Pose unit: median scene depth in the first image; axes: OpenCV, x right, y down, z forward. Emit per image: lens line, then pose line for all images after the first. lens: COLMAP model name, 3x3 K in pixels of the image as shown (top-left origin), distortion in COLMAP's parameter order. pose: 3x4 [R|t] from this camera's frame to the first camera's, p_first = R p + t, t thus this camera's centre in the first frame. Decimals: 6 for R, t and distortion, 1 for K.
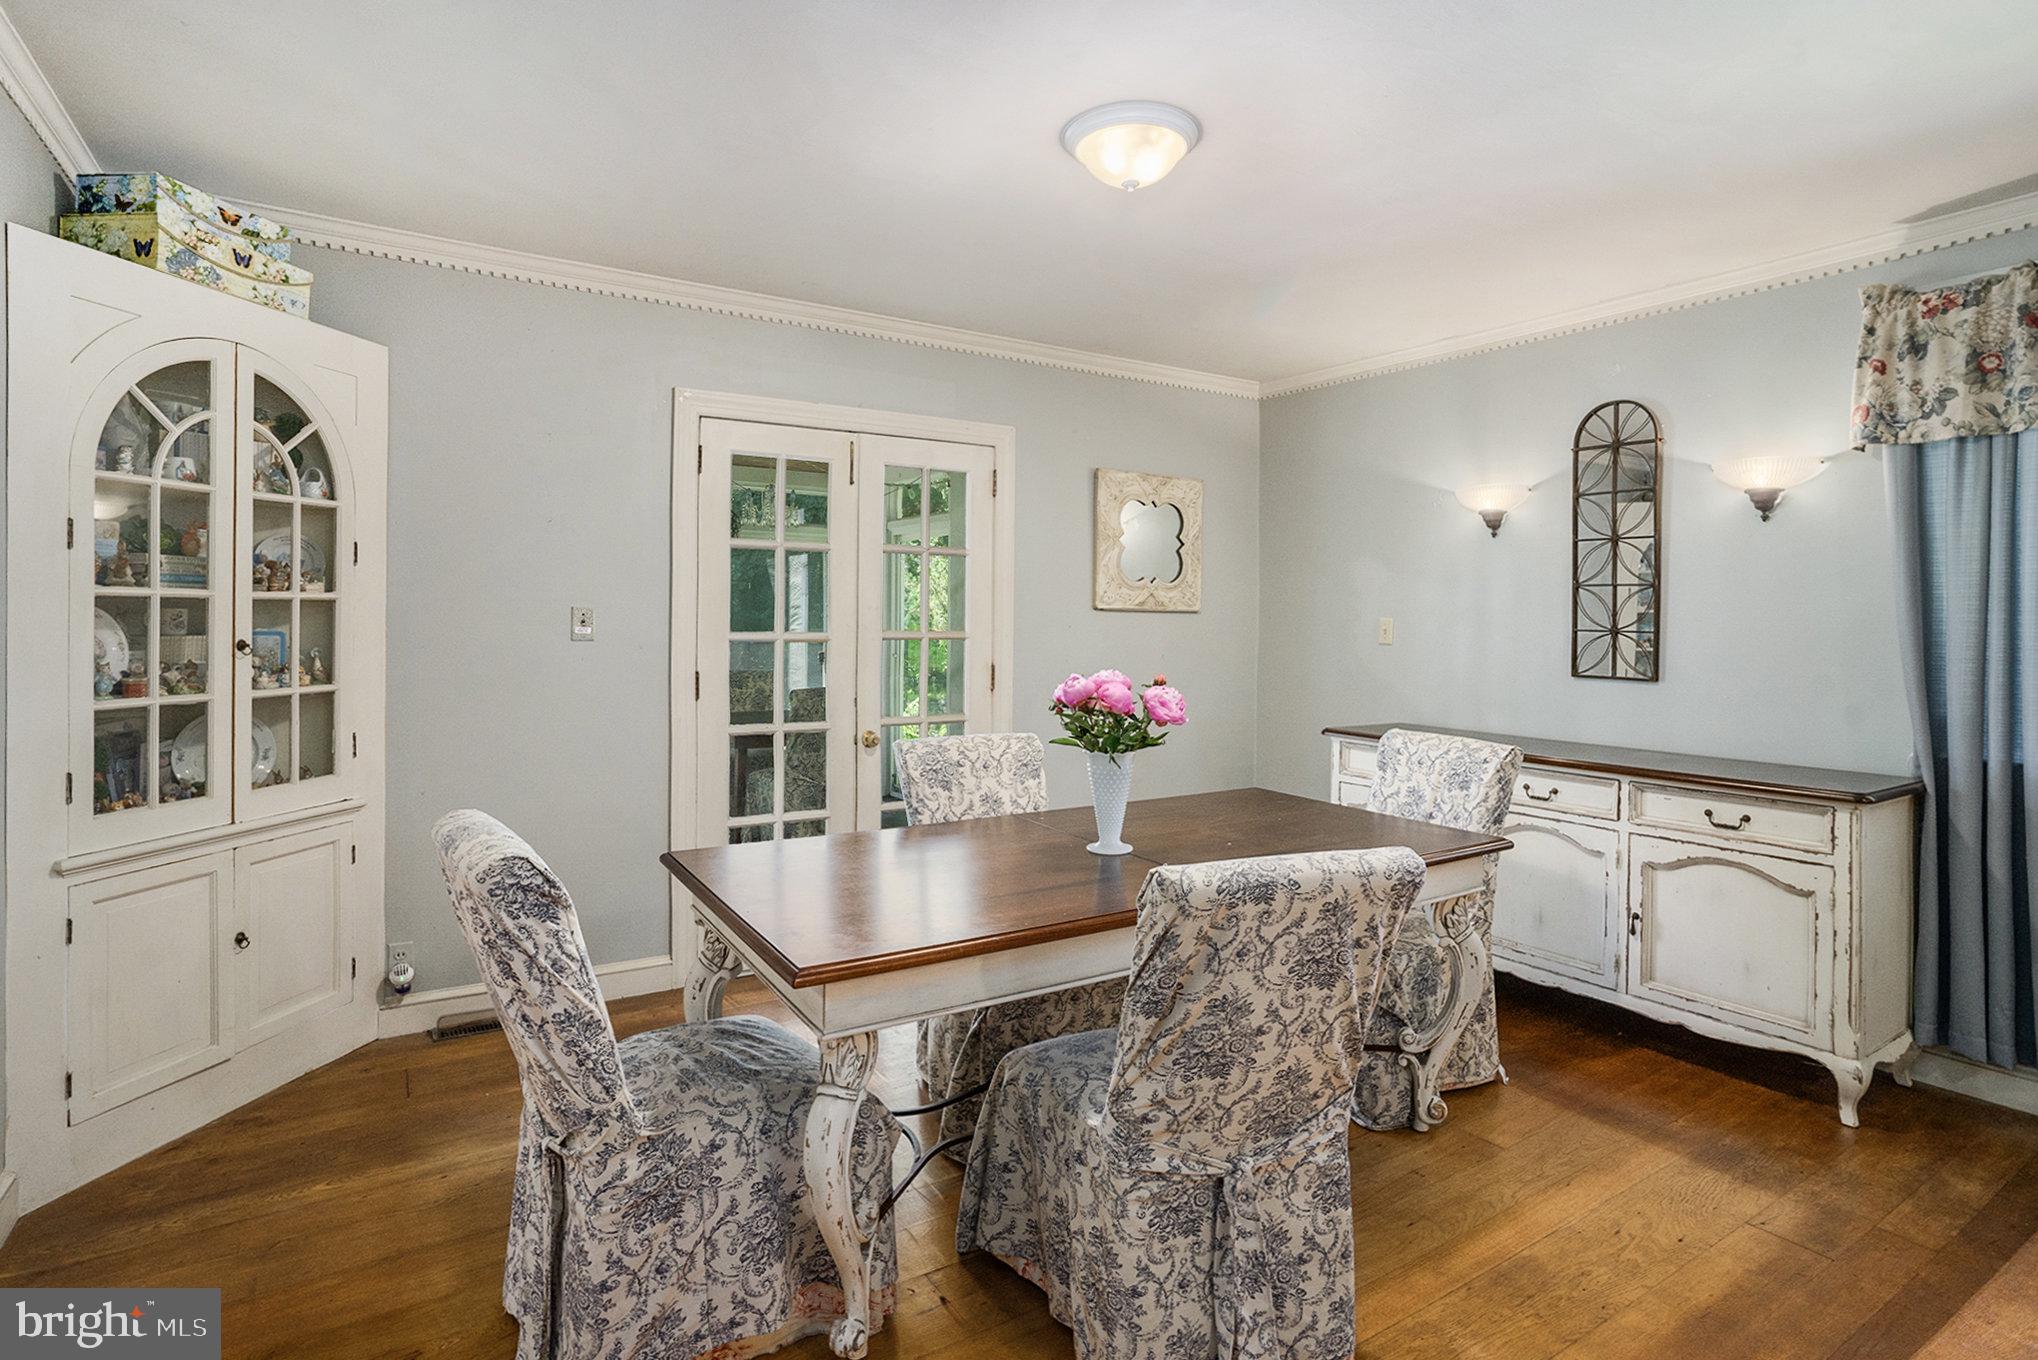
lens RADIAL K [[953.7, 0, 889.8], [0, 953.7, 610.6], [0, 0, 1]] dist [-0.083954, 0.081100]
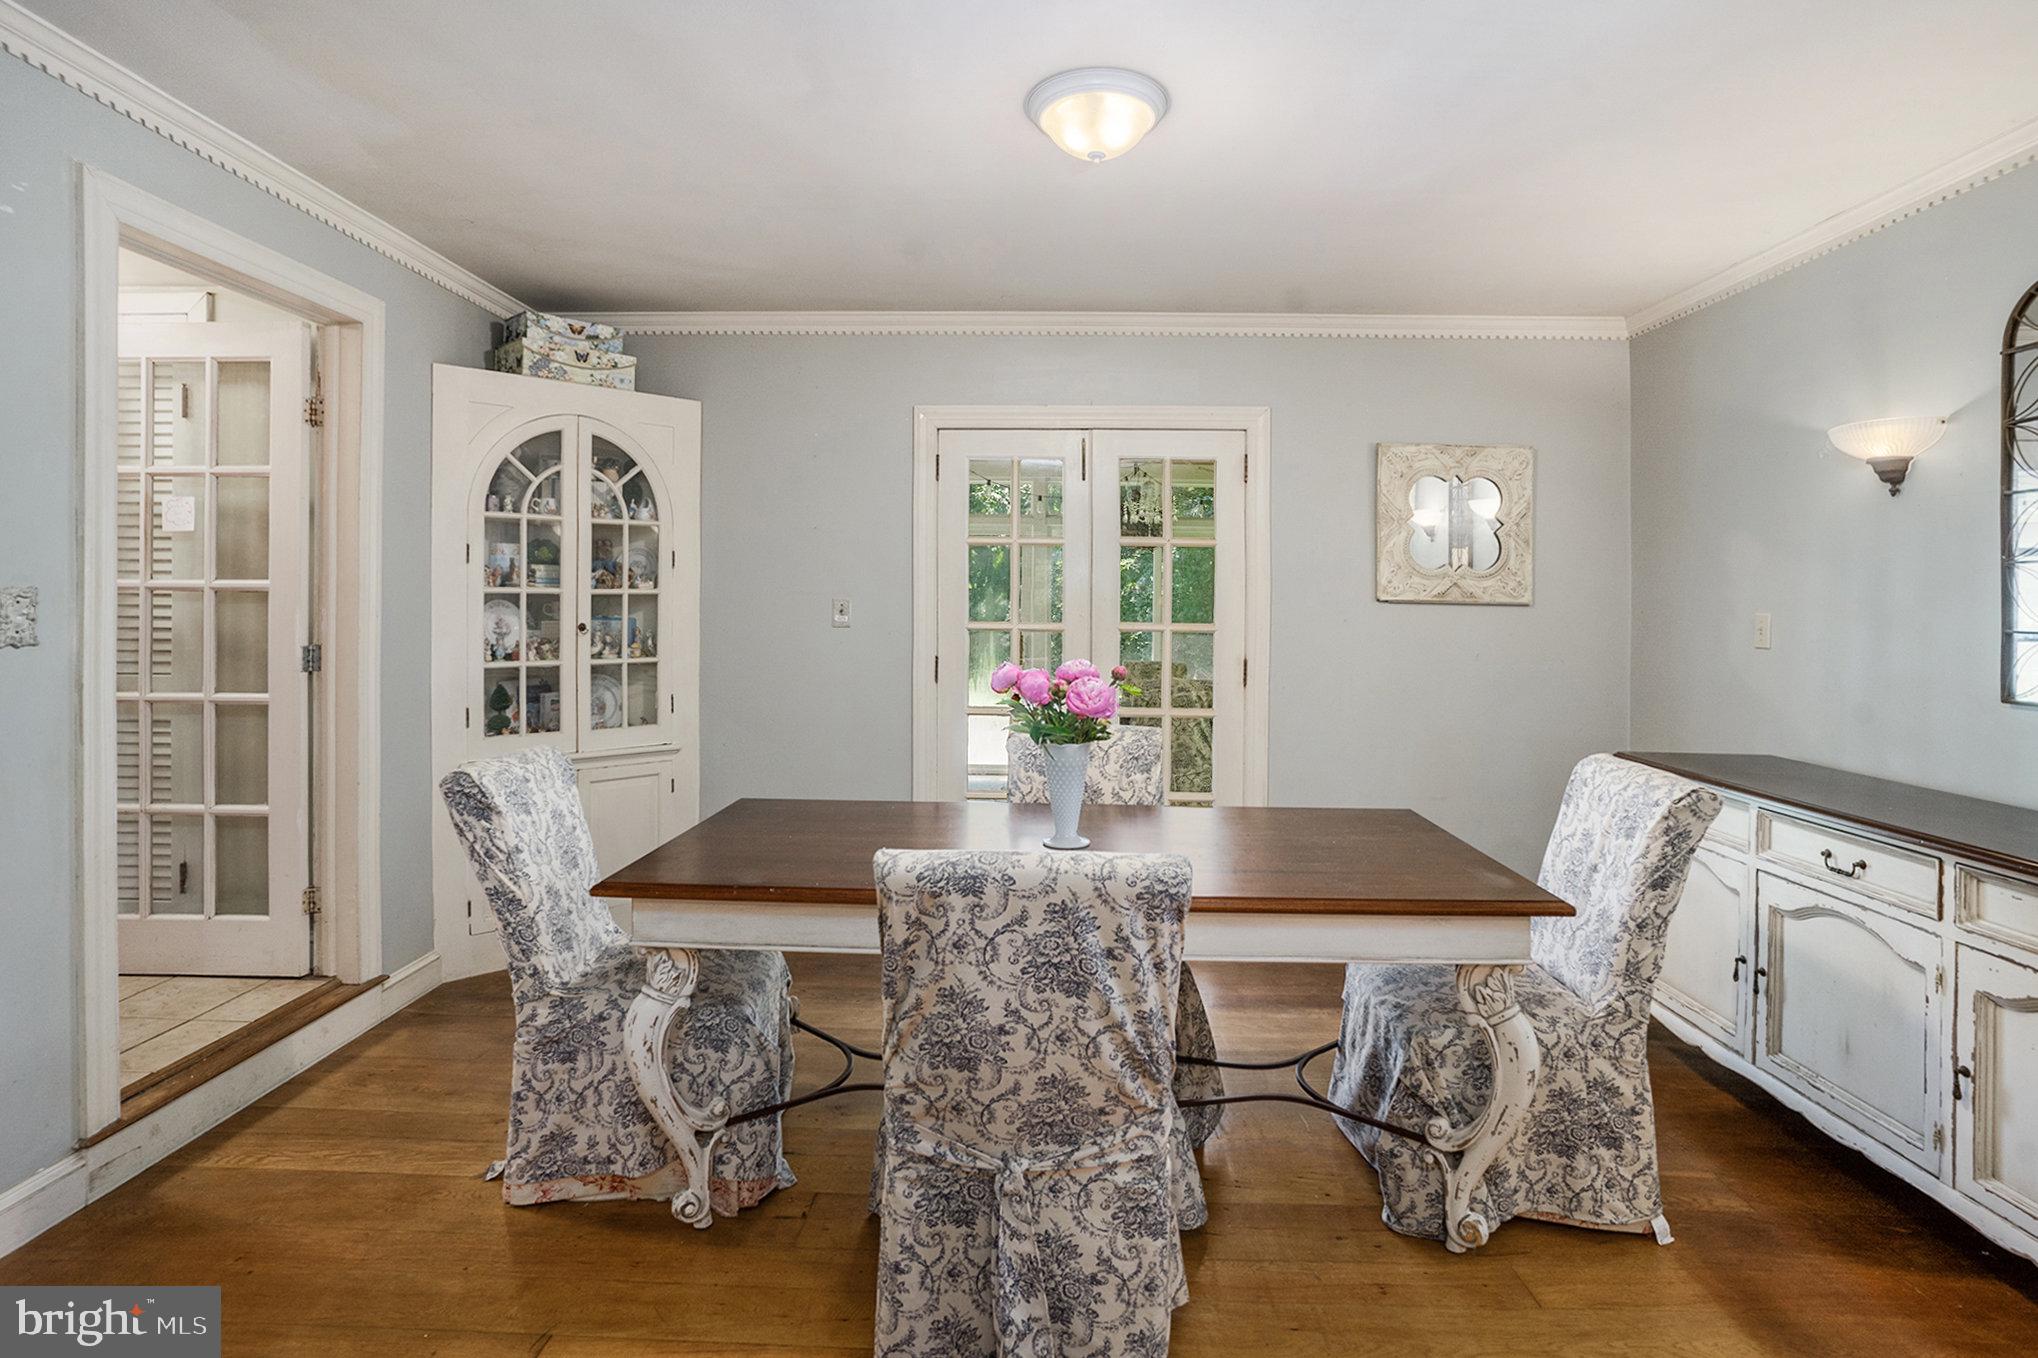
lens RADIAL K [[930.0, 0, 1021.1], [0, 930.0, 596.9], [0, 0, 1]] dist [-0.054304, 0.042161]
pose [[0.865116, -0.003996, -0.501556, 0.575473], [-0.000005, 0.999968, -0.007977, 0.002844], [0.501572, 0.006904, 0.865088, 0.118484]]
